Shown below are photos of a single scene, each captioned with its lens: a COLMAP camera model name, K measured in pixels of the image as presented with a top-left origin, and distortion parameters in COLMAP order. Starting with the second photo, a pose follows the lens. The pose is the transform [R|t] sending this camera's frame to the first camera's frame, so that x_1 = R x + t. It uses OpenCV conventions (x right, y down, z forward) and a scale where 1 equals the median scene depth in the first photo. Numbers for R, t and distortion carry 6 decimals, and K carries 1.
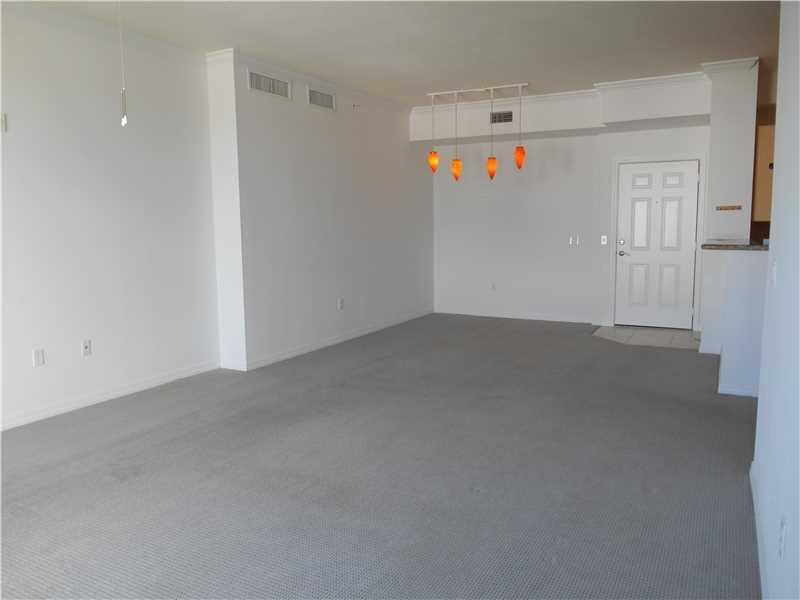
lens RADIAL K [[621.4, 0, 404.1], [0, 621.4, 296.2], [0, 0, 1]] dist [0.000108, 0.003123]
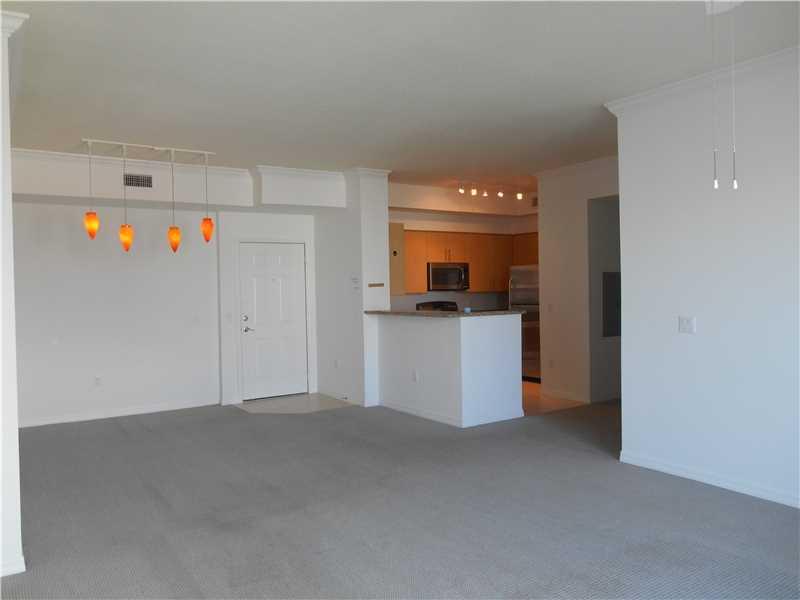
lens RADIAL K [[621.4, 0, 404.1], [0, 621.4, 296.2], [0, 0, 1]] dist [0.000108, 0.003123]
pose [[0.481809, -0.015210, 0.876144, -0.453811], [0.122143, 0.991254, -0.049960, -0.043464], [-0.867722, 0.131086, 0.479453, 0.307218]]
